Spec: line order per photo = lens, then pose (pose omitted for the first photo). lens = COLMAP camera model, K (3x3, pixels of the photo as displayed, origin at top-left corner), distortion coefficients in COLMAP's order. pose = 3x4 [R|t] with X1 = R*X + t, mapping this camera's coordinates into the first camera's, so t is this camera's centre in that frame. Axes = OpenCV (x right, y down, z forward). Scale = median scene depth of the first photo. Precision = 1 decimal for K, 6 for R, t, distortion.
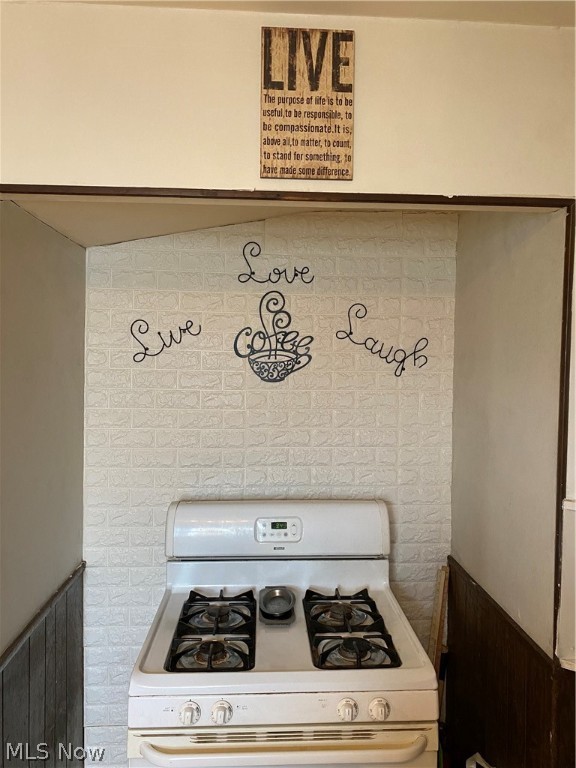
lens RADIAL K [[580.7, 0, 286.3], [0, 580.7, 379.7], [0, 0, 1]] dist [0.039130, -0.045602]
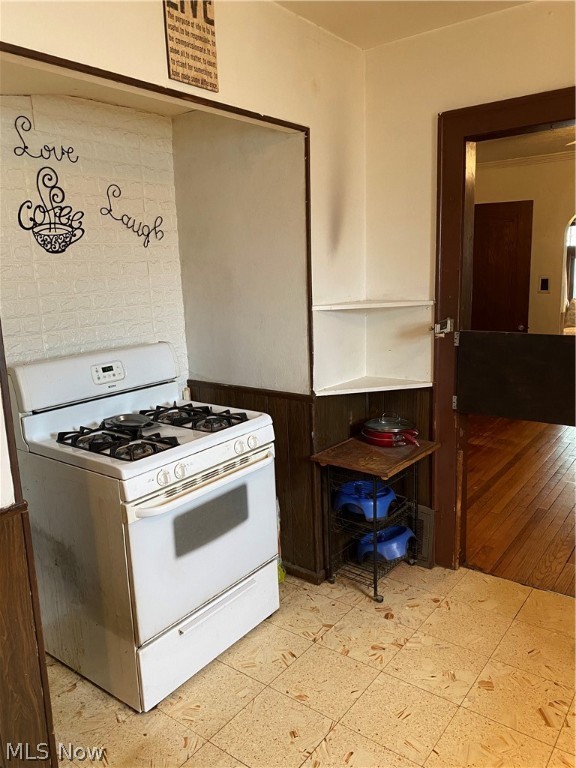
lens RADIAL K [[580.7, 0, 286.3], [0, 580.7, 379.7], [0, 0, 1]] dist [0.039130, -0.045602]
pose [[0.643450, -0.181494, 0.743661, -0.615686], [0.059969, 0.980452, 0.187396, 0.058189], [-0.763136, -0.075983, 0.641756, -0.068917]]
